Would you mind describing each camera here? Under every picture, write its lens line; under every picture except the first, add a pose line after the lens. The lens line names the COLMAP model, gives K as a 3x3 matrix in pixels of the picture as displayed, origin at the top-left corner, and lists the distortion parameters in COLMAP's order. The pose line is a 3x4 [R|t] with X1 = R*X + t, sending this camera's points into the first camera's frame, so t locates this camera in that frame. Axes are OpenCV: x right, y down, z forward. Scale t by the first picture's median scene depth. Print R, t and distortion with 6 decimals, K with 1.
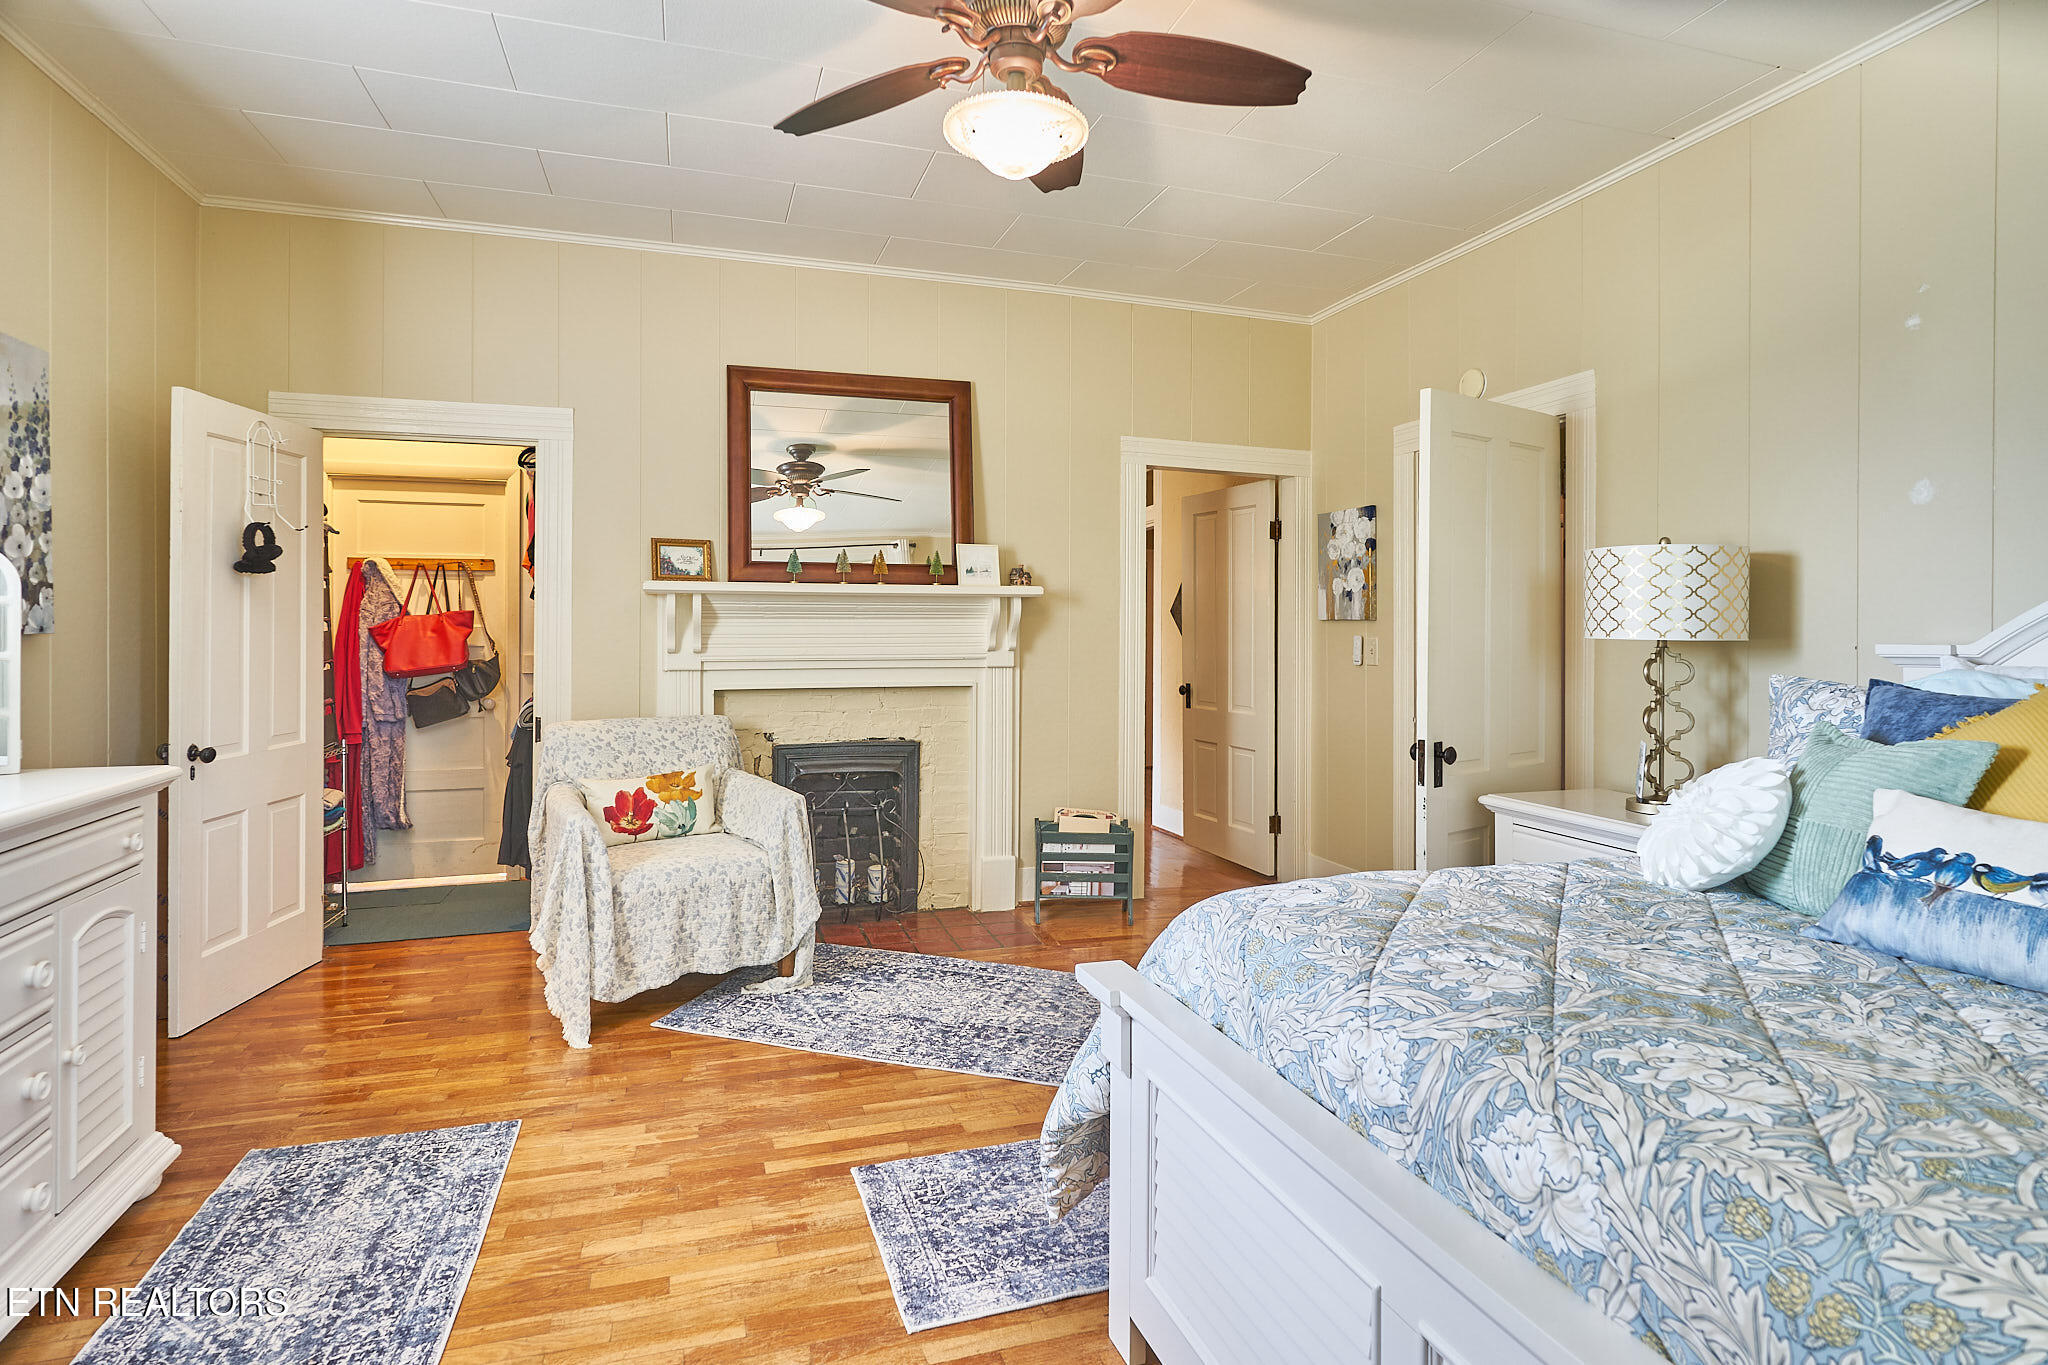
lens RADIAL K [[1073.0, 0, 1013.4], [0, 1073.0, 628.1], [0, 0, 1]] dist [-0.001142, -0.001440]
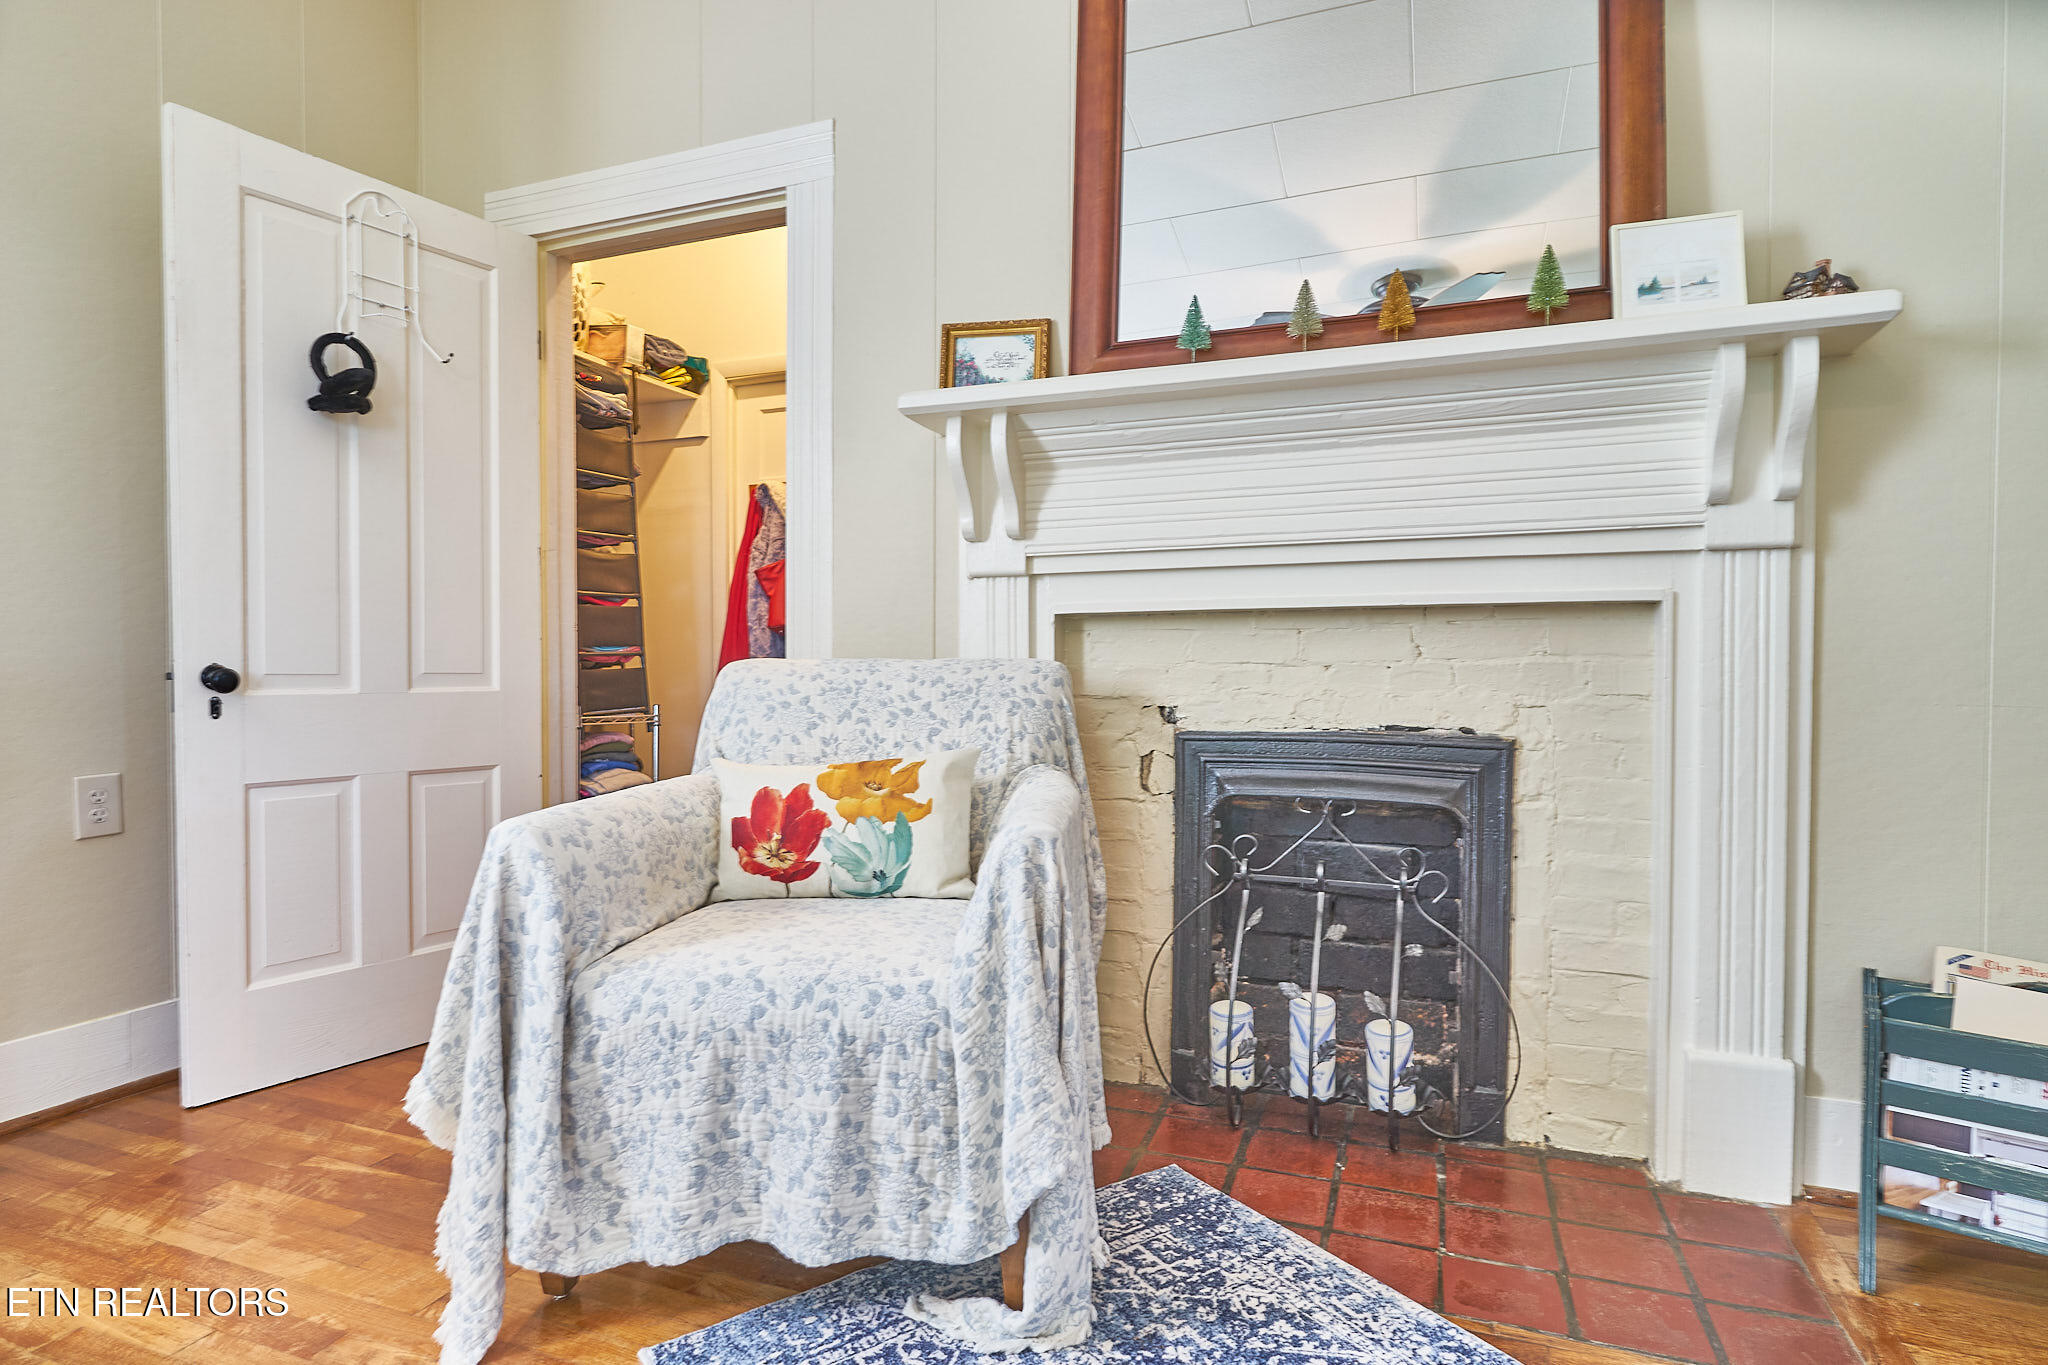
lens RADIAL K [[1073.0, 0, 1022.8], [0, 1073.0, 692.3], [0, 0, 1]] dist [-0.001142, -0.001440]
pose [[0.790760, 0.009086, -0.612059, 0.018503], [-0.002204, 0.999926, 0.011997, 0.092669], [0.612123, -0.008138, 0.790721, 0.621724]]
